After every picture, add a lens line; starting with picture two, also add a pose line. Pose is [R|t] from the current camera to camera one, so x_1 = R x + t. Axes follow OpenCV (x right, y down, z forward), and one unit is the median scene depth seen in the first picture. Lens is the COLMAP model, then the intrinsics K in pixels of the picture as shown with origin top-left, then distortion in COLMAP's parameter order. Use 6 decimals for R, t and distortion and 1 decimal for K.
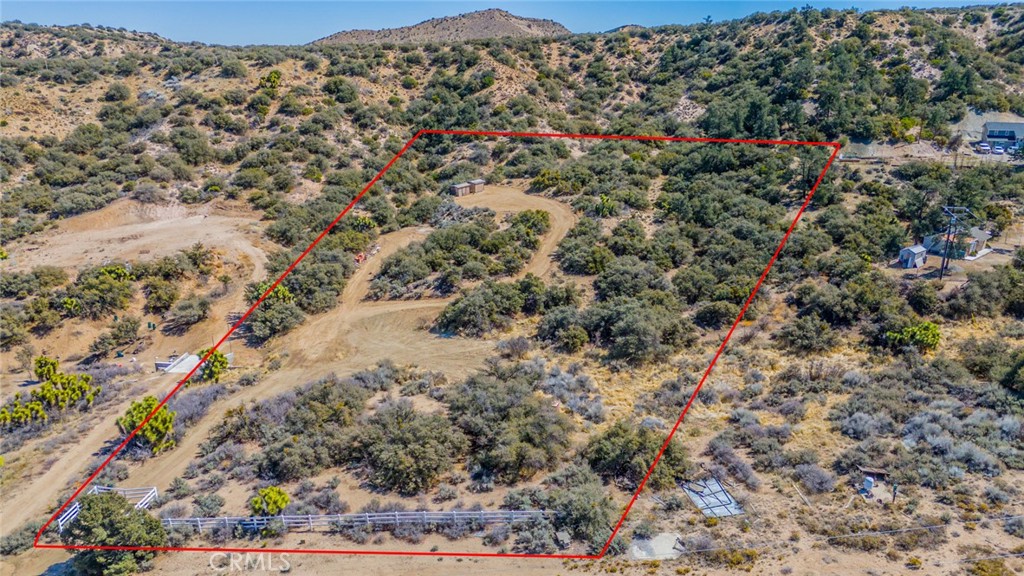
lens RADIAL K [[750.0, 0, 511.1], [0, 750.0, 290.9], [0, 0, 1]] dist [0.062187, -0.054323]
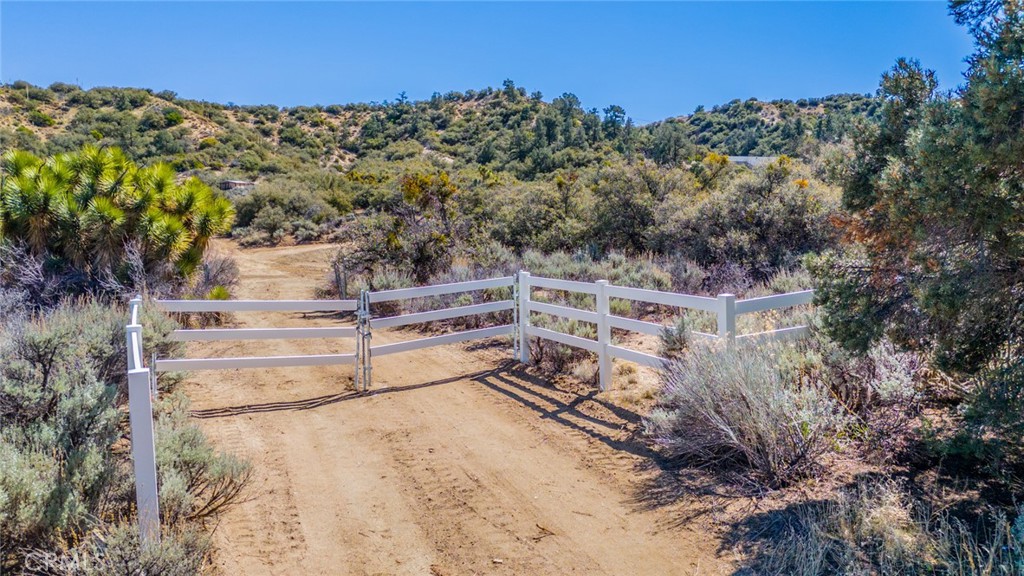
lens RADIAL K [[750.0, 0, 516.7], [0, 750.0, 284.1], [0, 0, 1]] dist [0.062187, -0.054323]
pose [[0.839474, -0.041808, 0.541789, -0.179196], [0.171780, 0.966324, -0.191597, 0.093911], [-0.515534, 0.253909, 0.818386, 0.277242]]
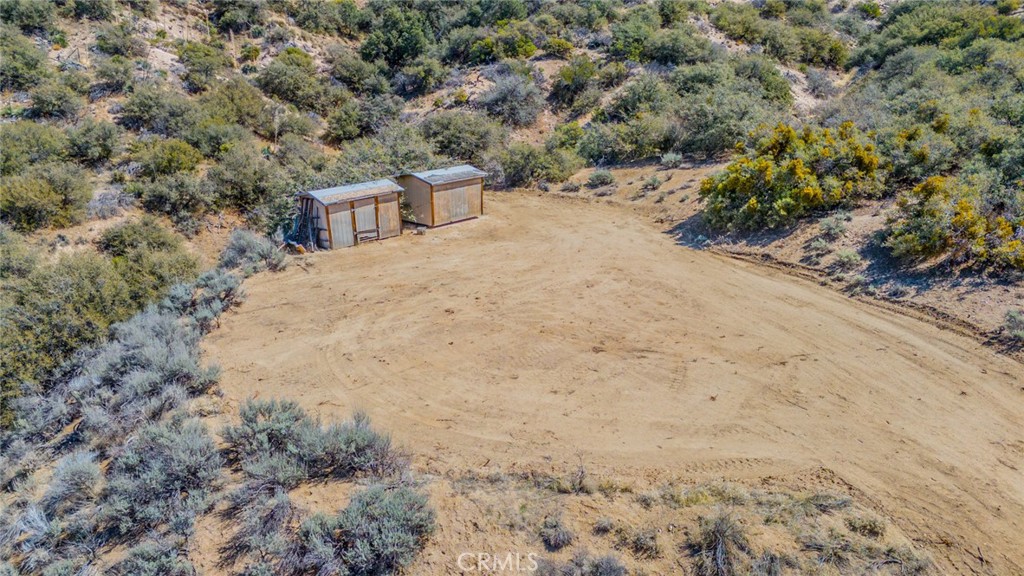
lens RADIAL K [[750.0, 0, 510.9], [0, 750.0, 289.1], [0, 0, 1]] dist [0.062187, -0.054323]
pose [[0.992299, 0.038785, -0.117639, -0.000863], [-0.038766, 0.999245, 0.002457, -0.093142], [0.117646, 0.002122, 0.993053, 0.643902]]
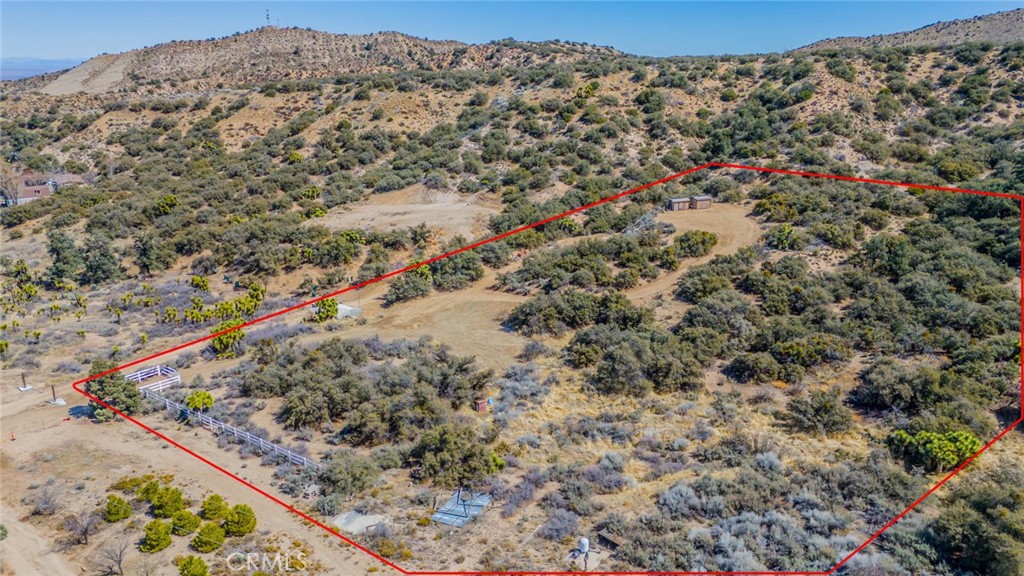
lens RADIAL K [[750.0, 0, 512.4], [0, 750.0, 290.4], [0, 0, 1]] dist [0.062187, -0.054323]
pose [[0.818205, 0.170577, -0.549040, 0.252676], [-0.176763, 0.983353, 0.042091, -0.021160], [0.547080, 0.062610, 0.834736, 0.048080]]
